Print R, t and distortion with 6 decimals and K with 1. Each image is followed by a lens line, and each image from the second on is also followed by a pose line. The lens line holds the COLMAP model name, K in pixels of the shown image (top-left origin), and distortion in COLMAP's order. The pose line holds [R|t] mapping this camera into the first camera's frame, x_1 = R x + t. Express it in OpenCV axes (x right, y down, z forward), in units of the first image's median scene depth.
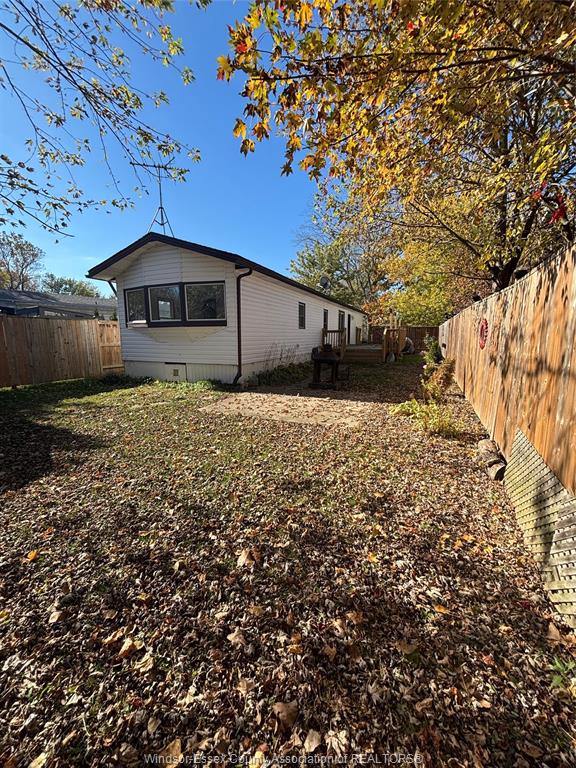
lens RADIAL K [[308.3, 0, 286.8], [0, 308.3, 382.8], [0, 0, 1]] dist [-0.000683, -0.000480]
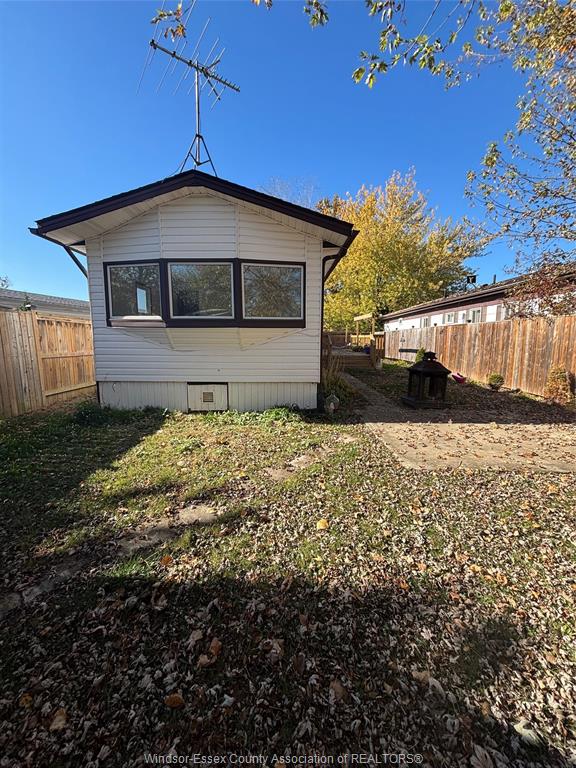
lens RADIAL K [[308.3, 0, 287.6], [0, 308.3, 384.8], [0, 0, 1]] dist [-0.000683, -0.000480]
pose [[0.926631, -0.042132, 0.373603, -0.452947], [0.048720, 0.998779, -0.008204, -0.046868], [-0.372801, 0.025804, 0.927552, 0.336122]]
